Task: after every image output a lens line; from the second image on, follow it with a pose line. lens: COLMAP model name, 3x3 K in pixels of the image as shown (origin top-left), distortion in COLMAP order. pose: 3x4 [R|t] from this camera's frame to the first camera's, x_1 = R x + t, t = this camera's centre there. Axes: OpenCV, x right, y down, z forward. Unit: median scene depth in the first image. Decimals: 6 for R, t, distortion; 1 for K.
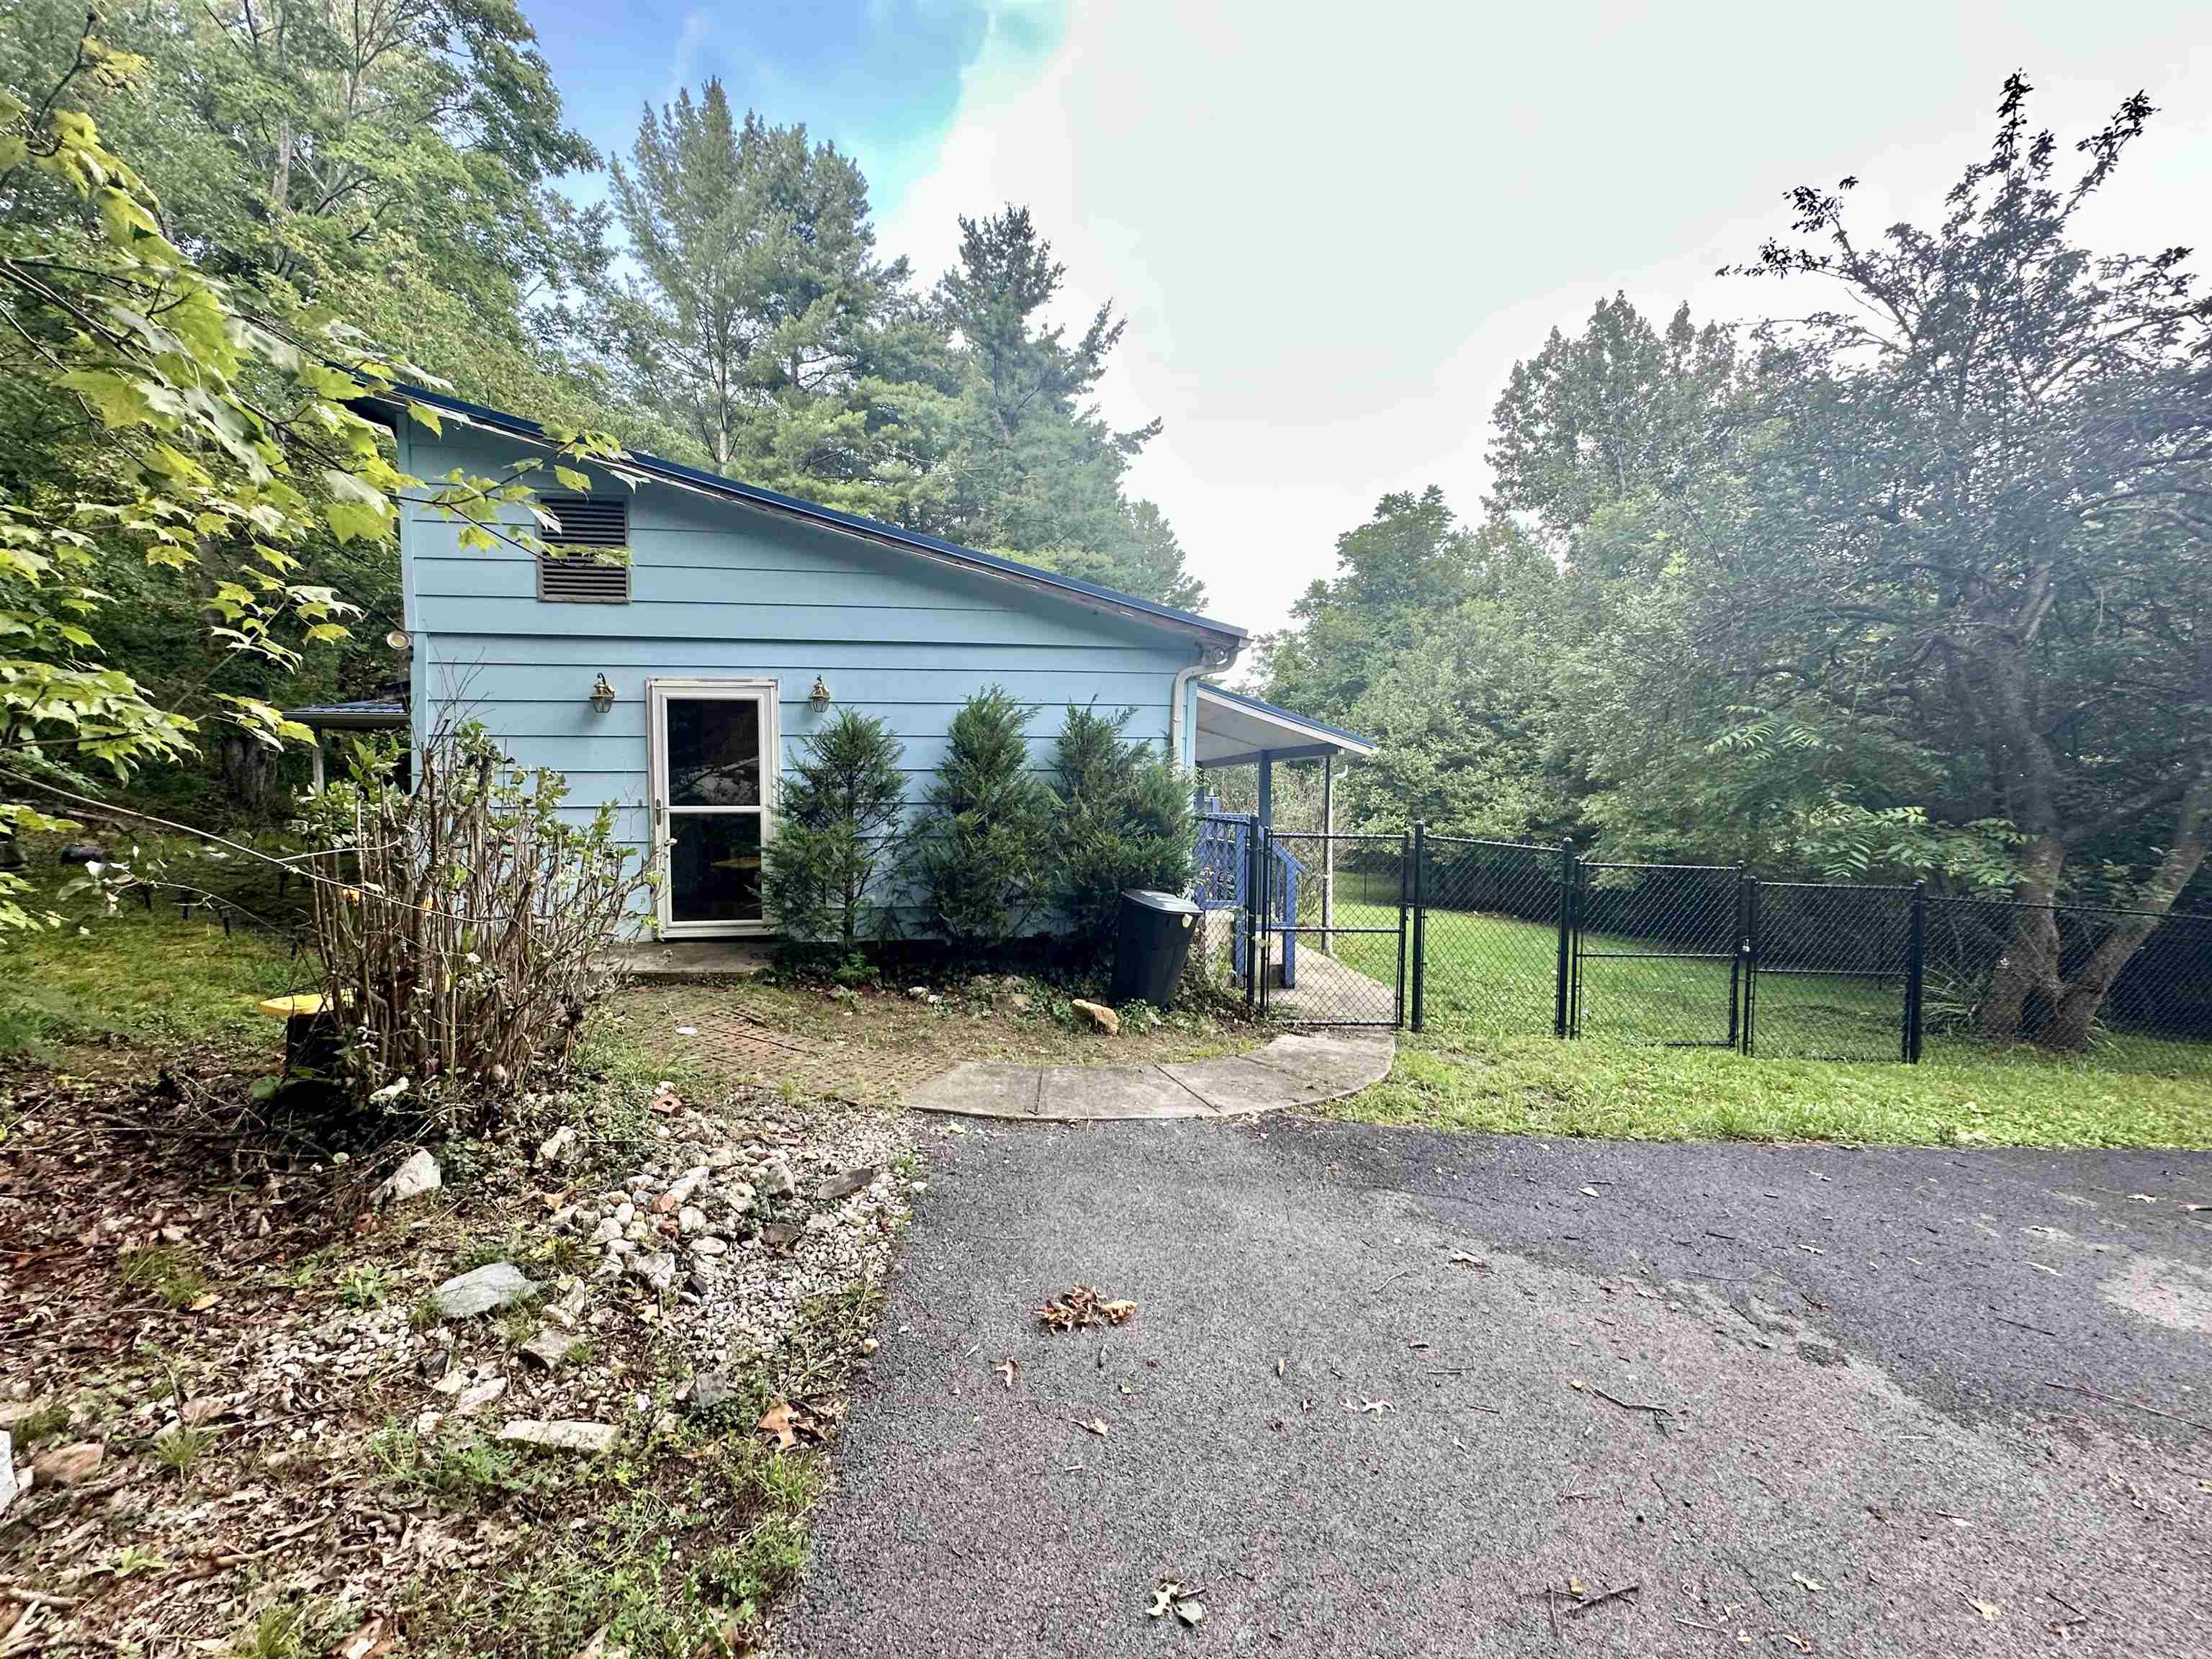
lens RADIAL K [[884.0, 0, 1105.9], [0, 884.0, 829.3], [0, 0, 1]] dist [0.001421, 0.000956]
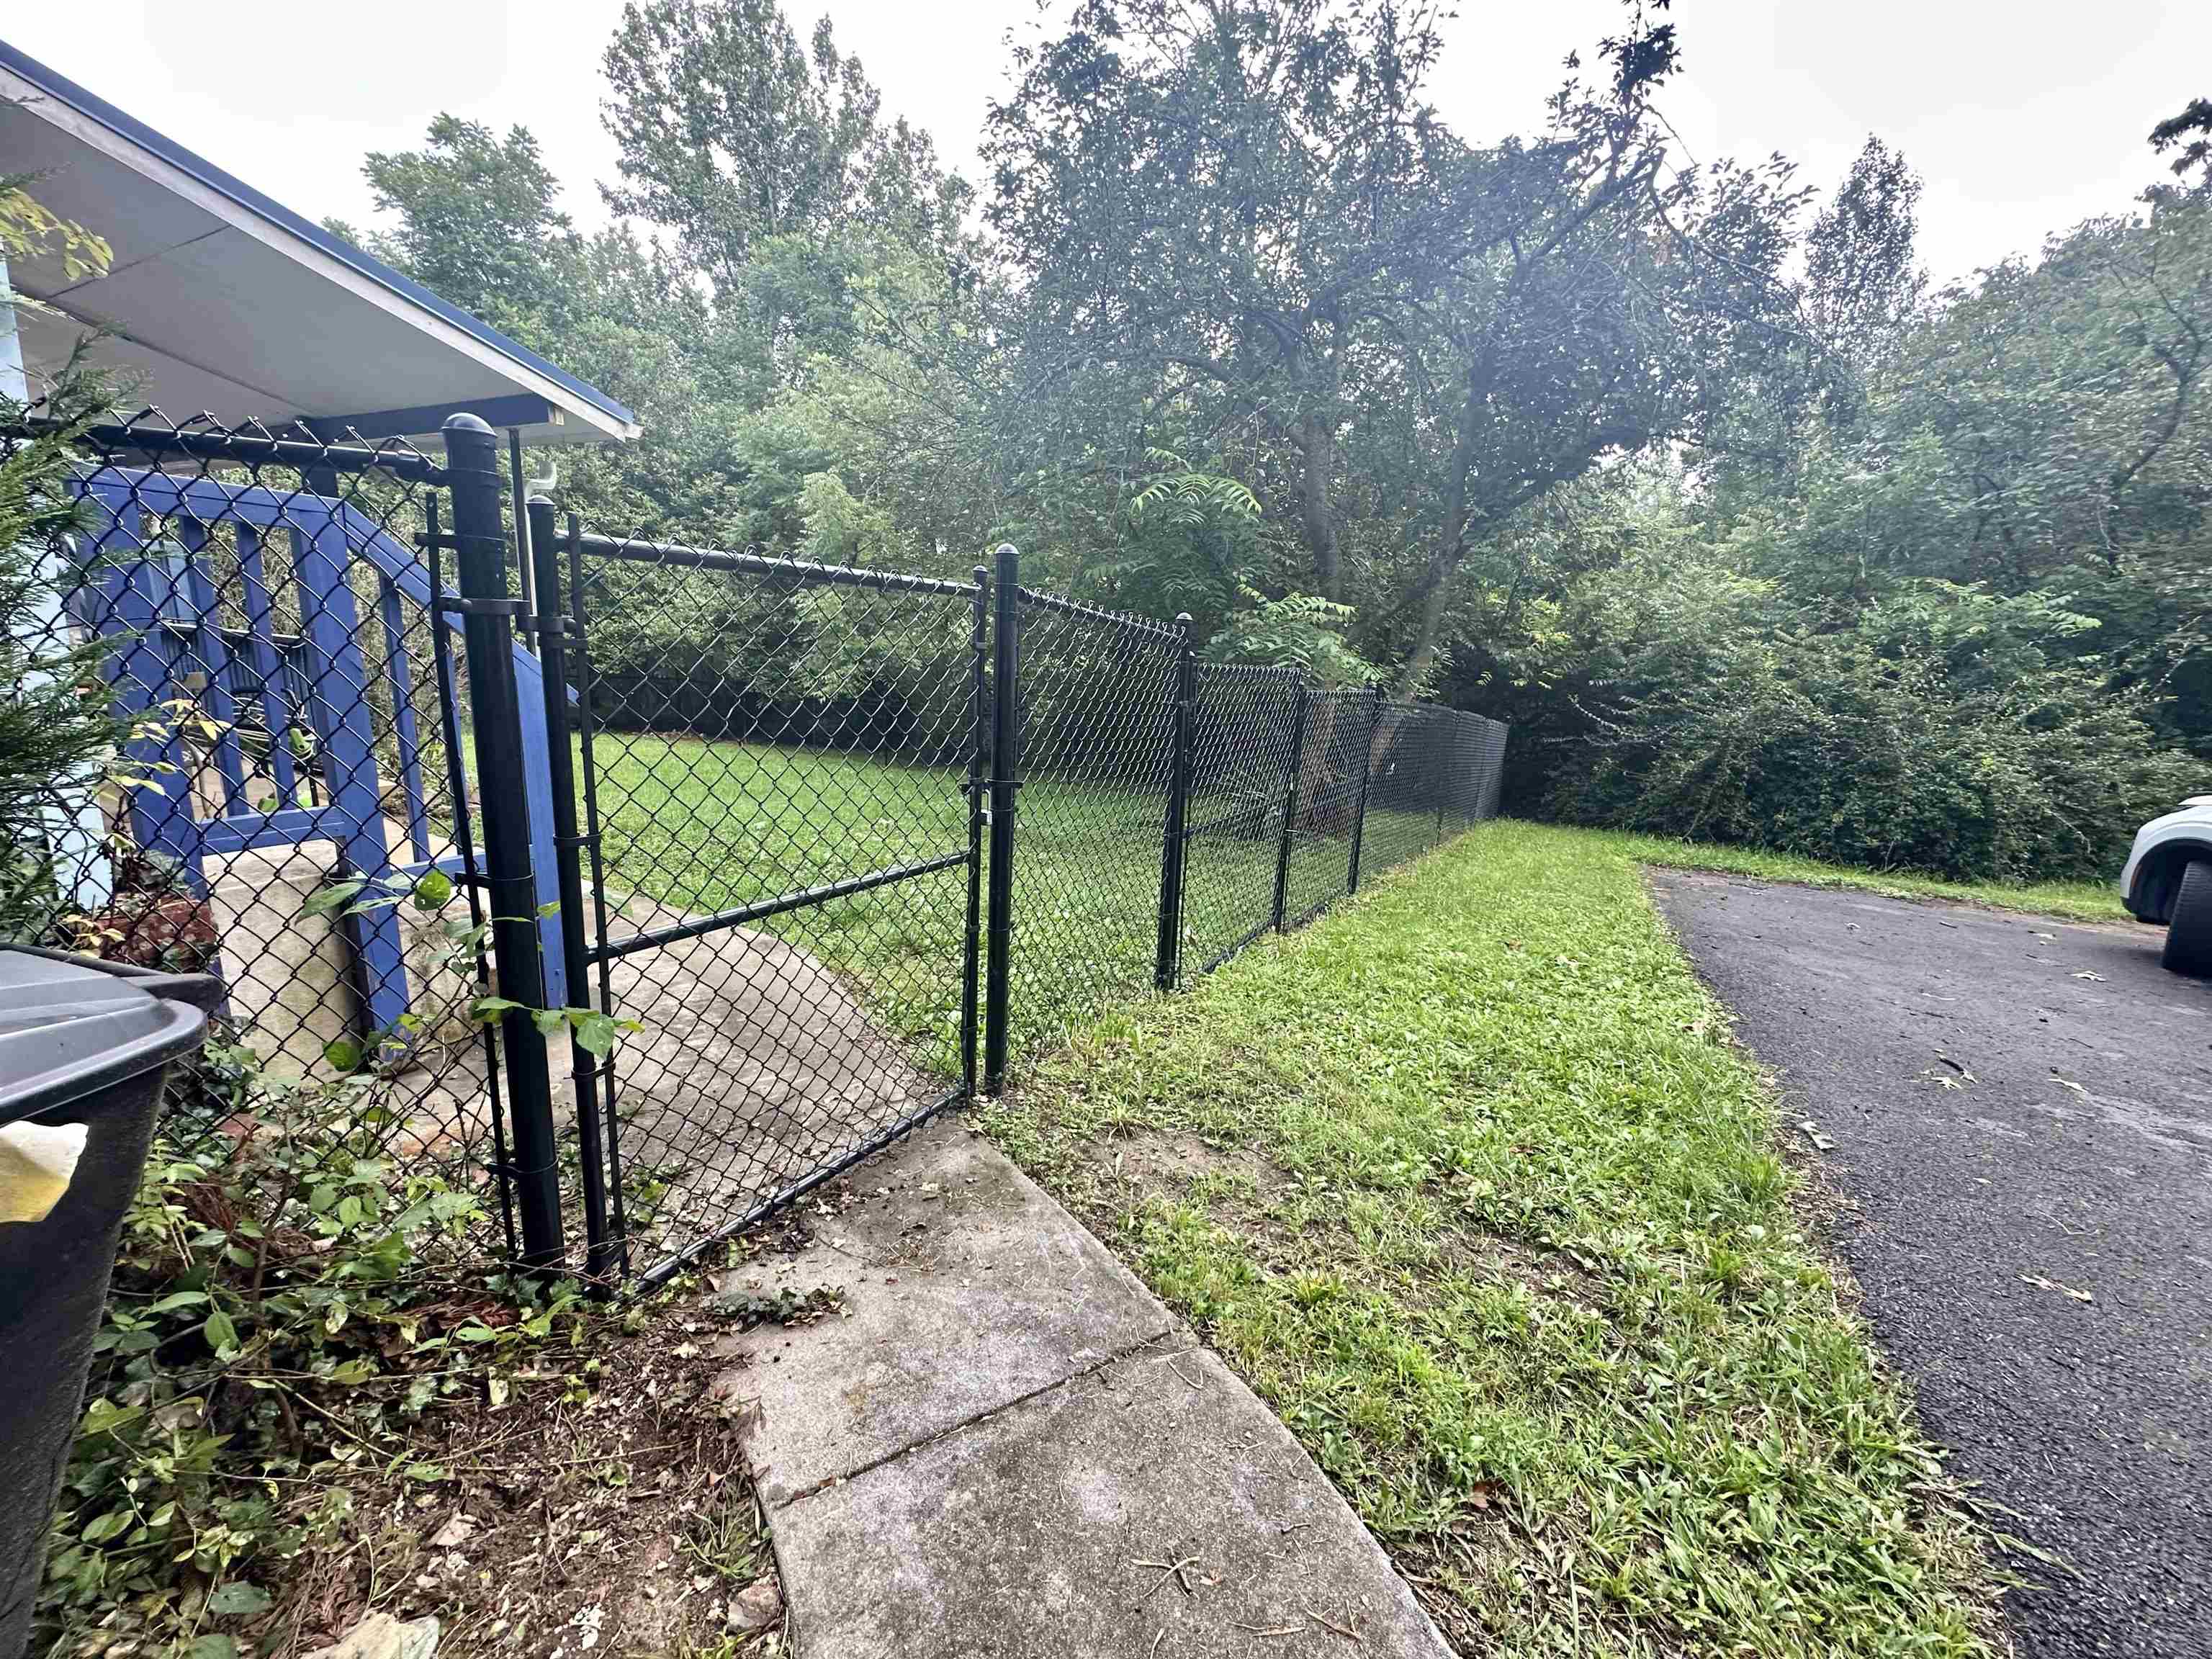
lens RADIAL K [[884.0, 0, 1106.1], [0, 884.0, 828.5], [0, 0, 1]] dist [0.001421, 0.000956]
pose [[0.607361, -0.150600, 0.780021, 0.018287], [-0.017557, 0.979083, 0.202704, 0.006289], [-0.794232, -0.136810, 0.592012, 0.156689]]
